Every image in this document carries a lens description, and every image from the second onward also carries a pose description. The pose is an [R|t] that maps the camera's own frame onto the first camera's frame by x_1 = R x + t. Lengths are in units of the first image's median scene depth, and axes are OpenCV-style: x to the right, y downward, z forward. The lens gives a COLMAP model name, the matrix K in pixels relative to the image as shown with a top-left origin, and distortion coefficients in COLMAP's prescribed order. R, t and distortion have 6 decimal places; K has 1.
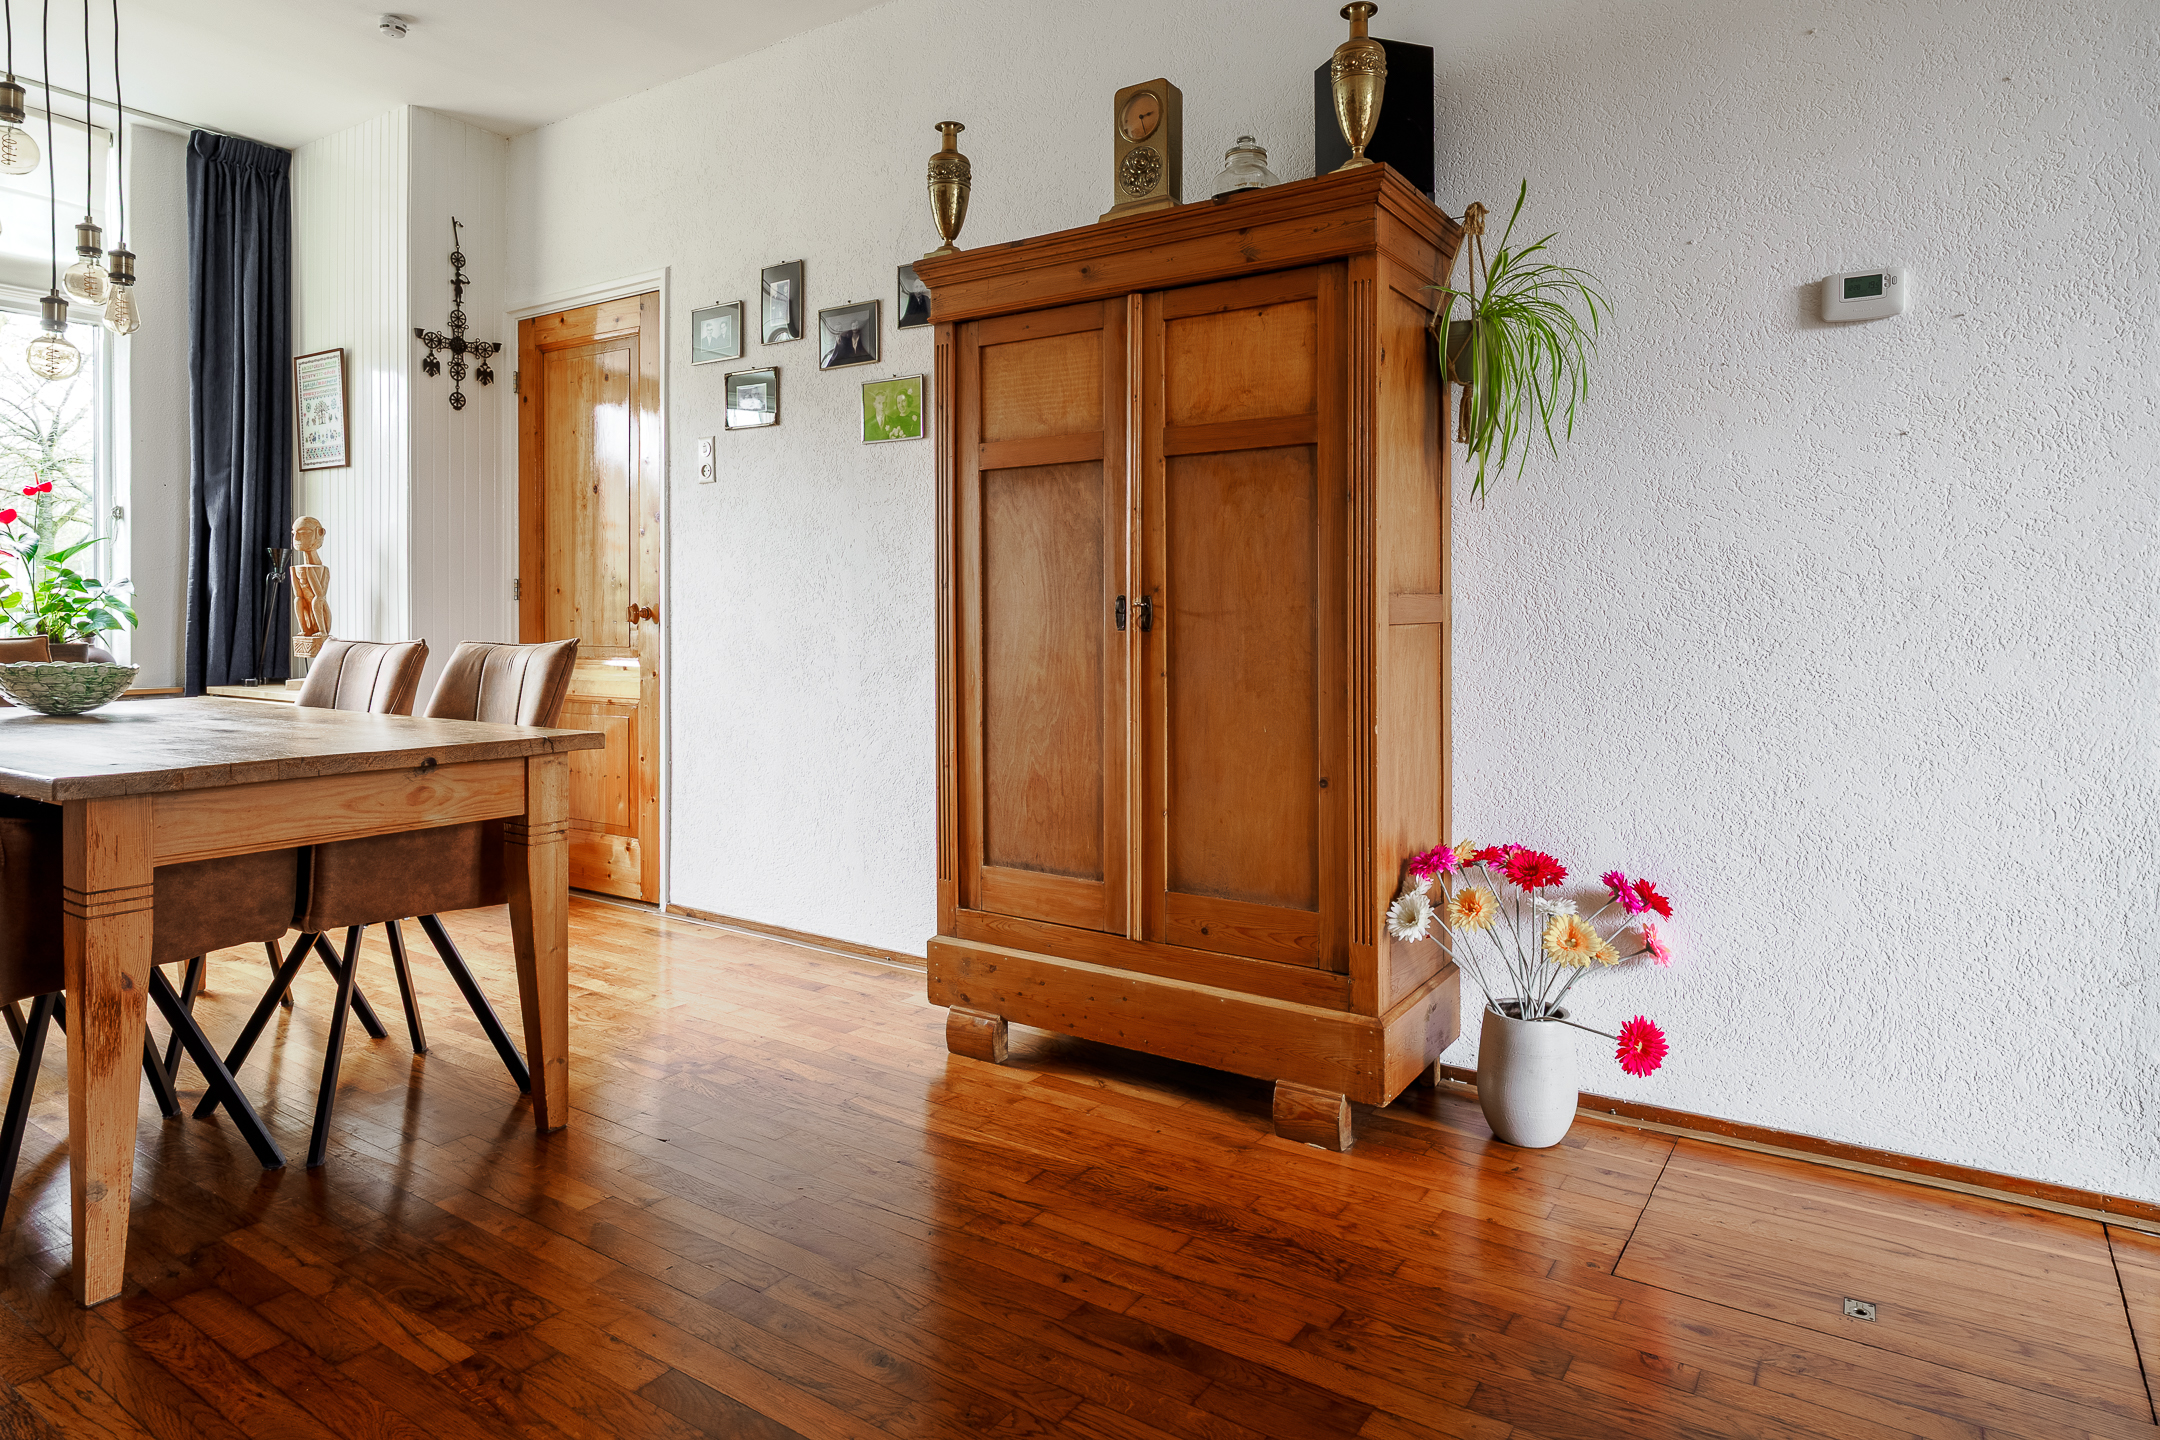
lens RADIAL K [[1268.8, 0, 1090.0], [0, 1268.8, 617.4], [0, 0, 1]] dist [-0.007873, 0.004537]
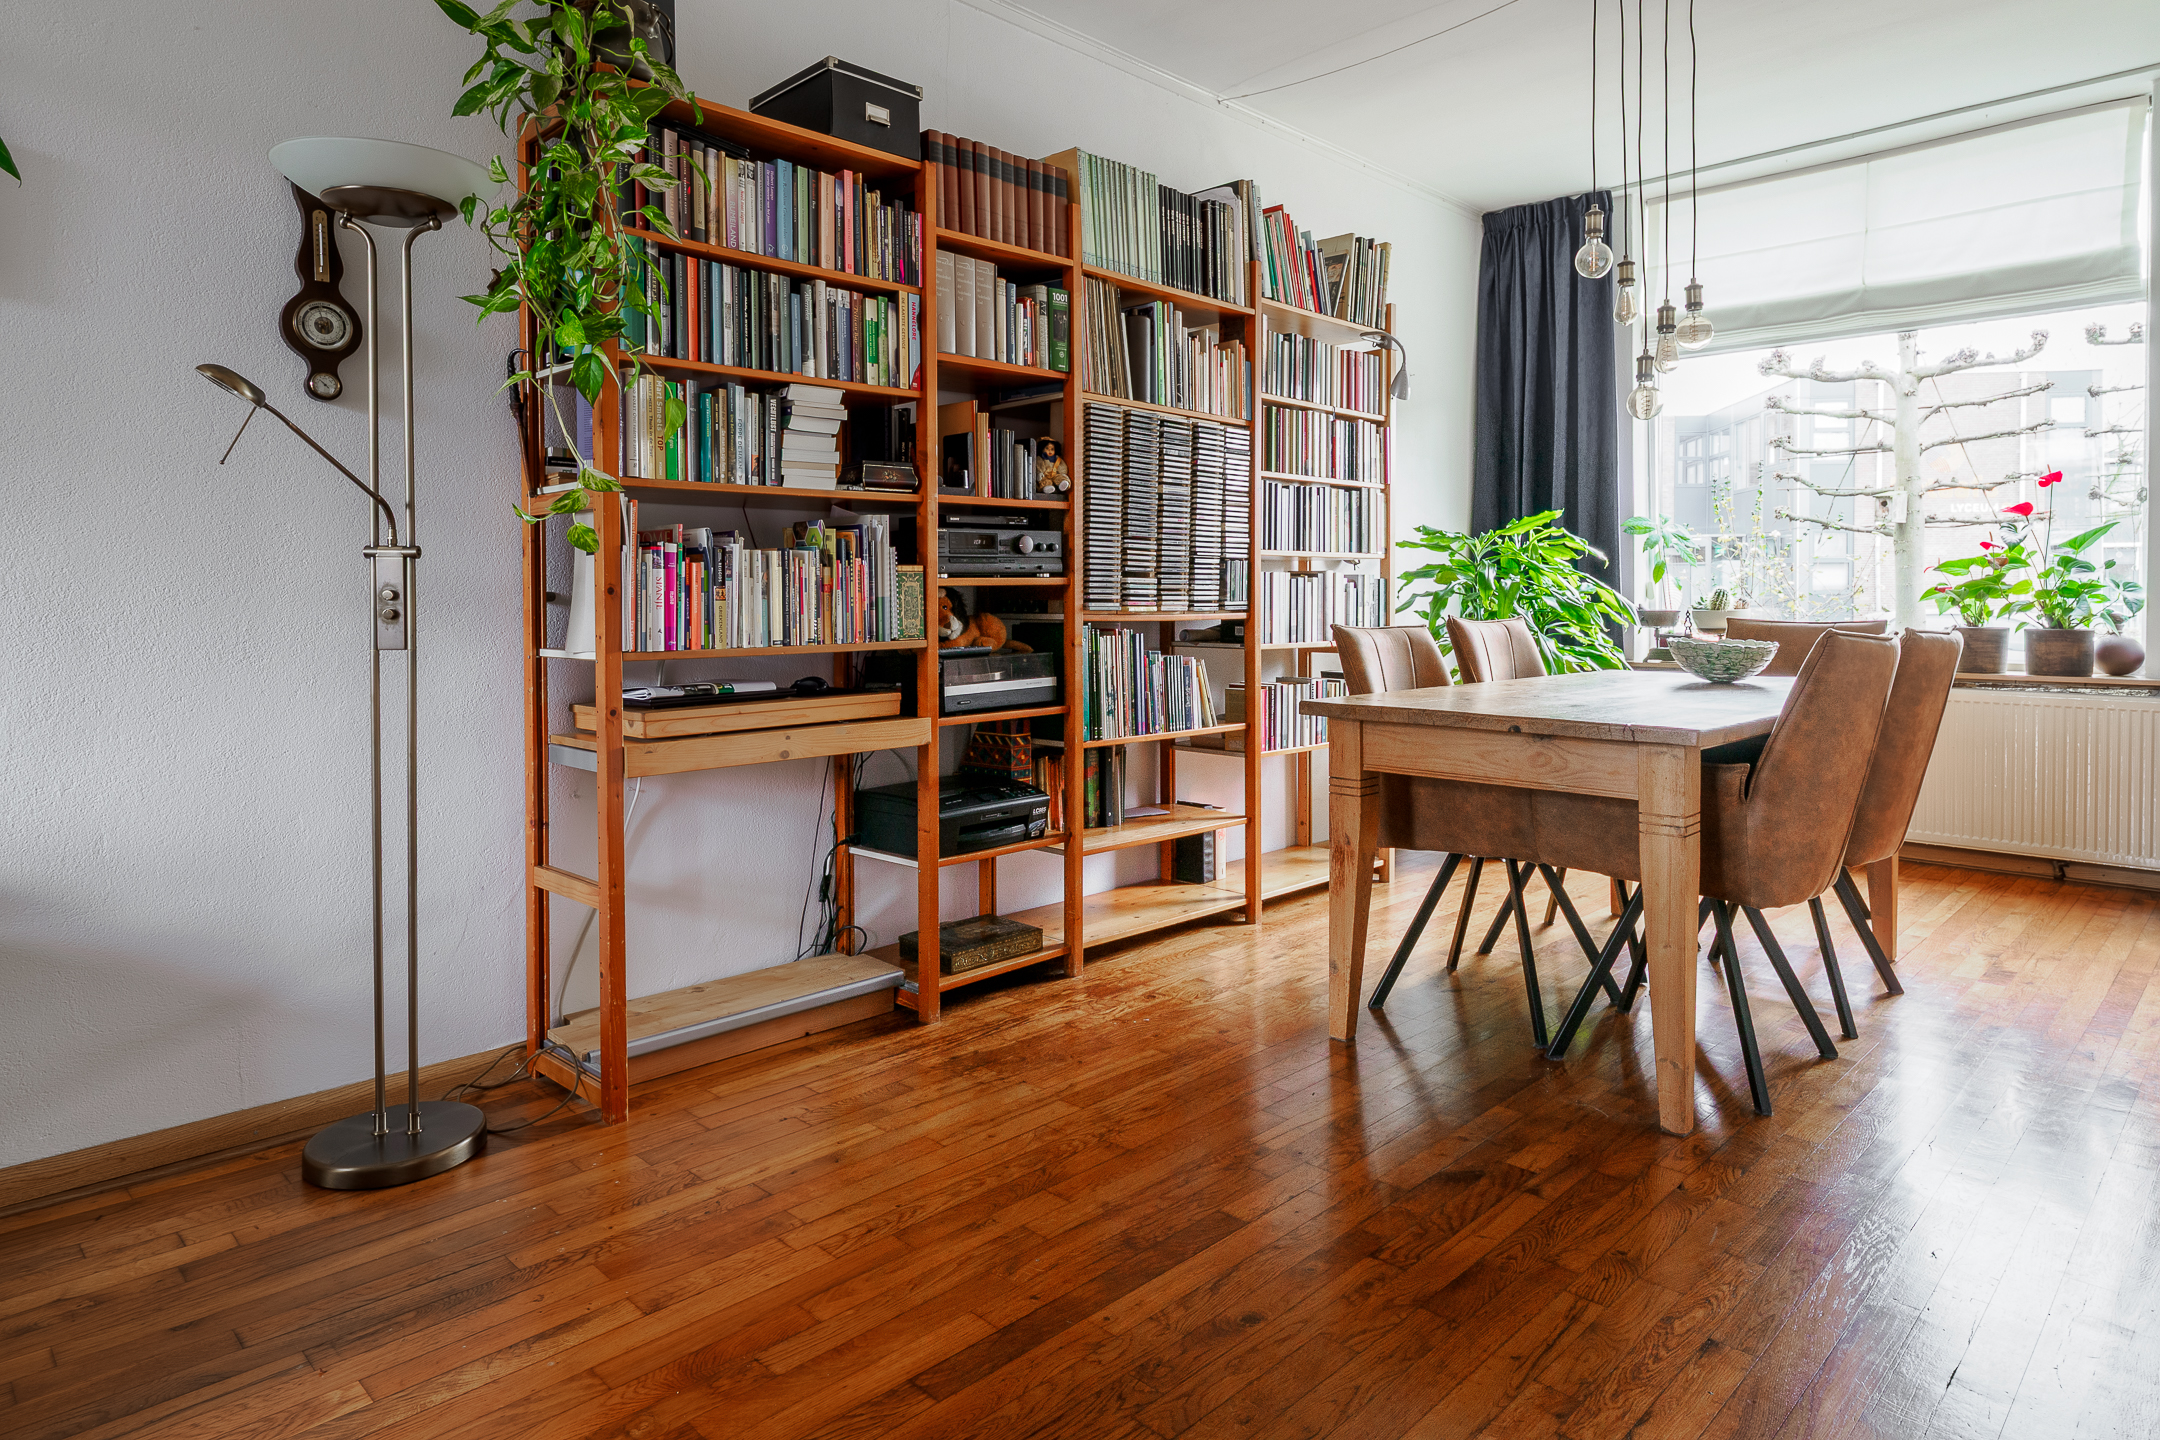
lens RADIAL K [[1268.8, 0, 1077.4], [0, 1268.8, 620.5], [0, 0, 1]] dist [-0.007873, 0.004537]
pose [[-0.197489, 0.017281, -0.980153, 0.516511], [-0.004025, 0.999822, 0.018439, -0.003282], [0.980297, 0.007587, -0.197384, 0.628469]]
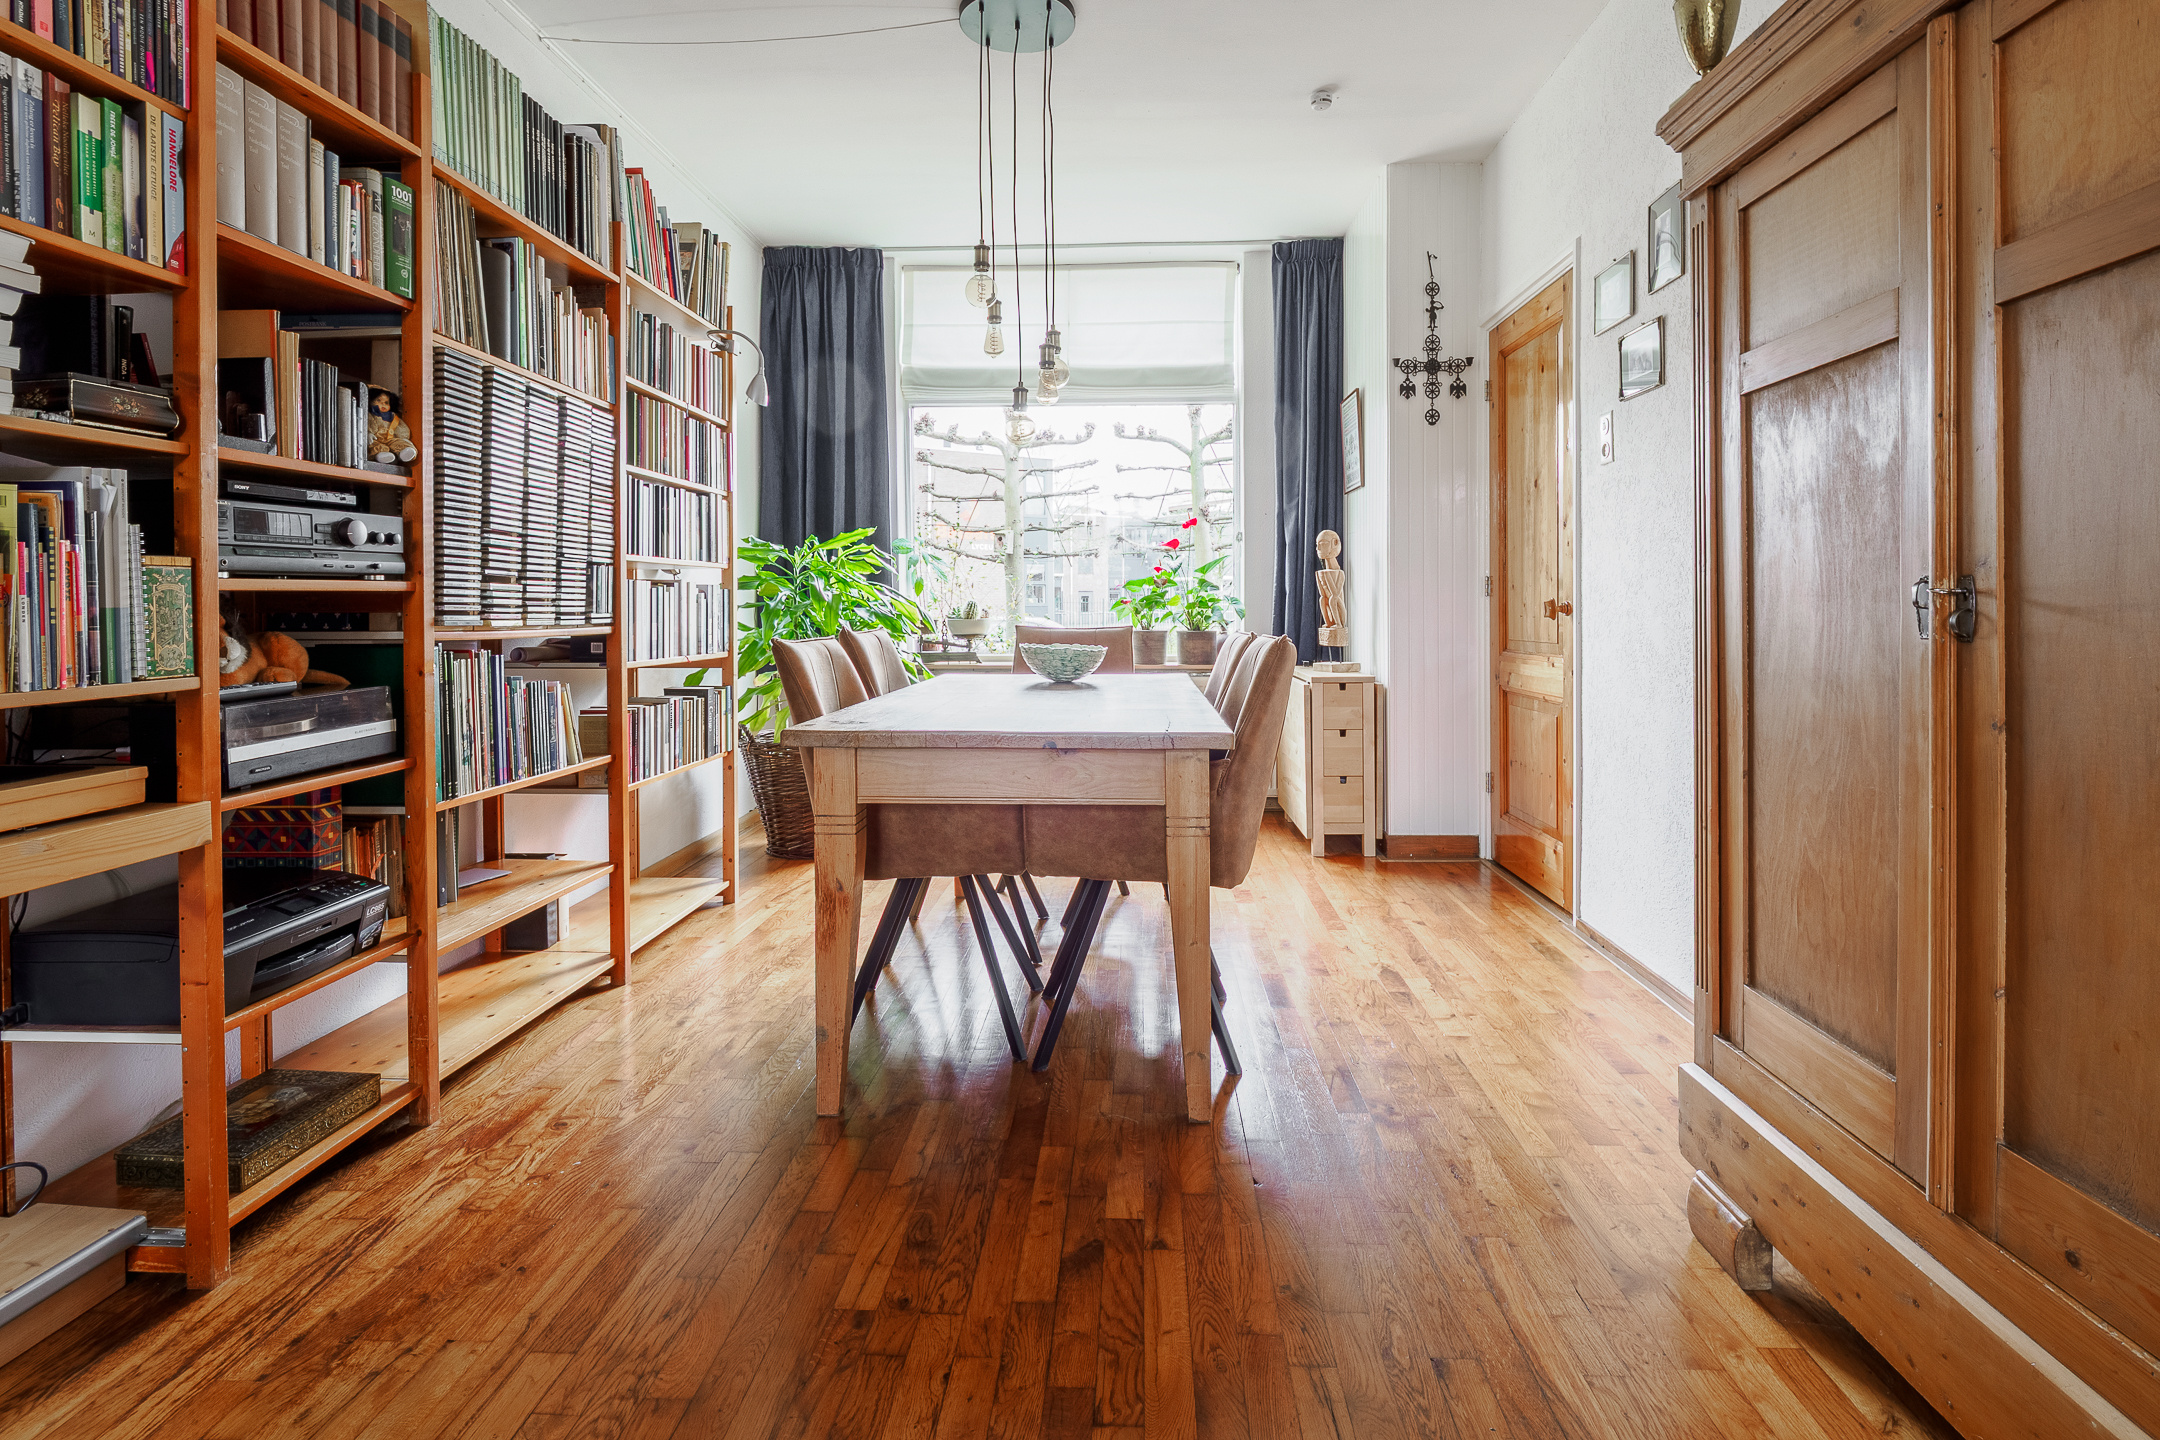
lens RADIAL K [[1056.3, 0, 1086.4], [0, 1056.3, 618.8], [0, 0, 1]] dist [-0.021456, 0.003685]
pose [[0.511332, 0.005931, -0.859363, 0.210914], [-0.000679, 0.999979, 0.006497, -0.001071], [0.859383, -0.002739, 0.511325, 0.420459]]
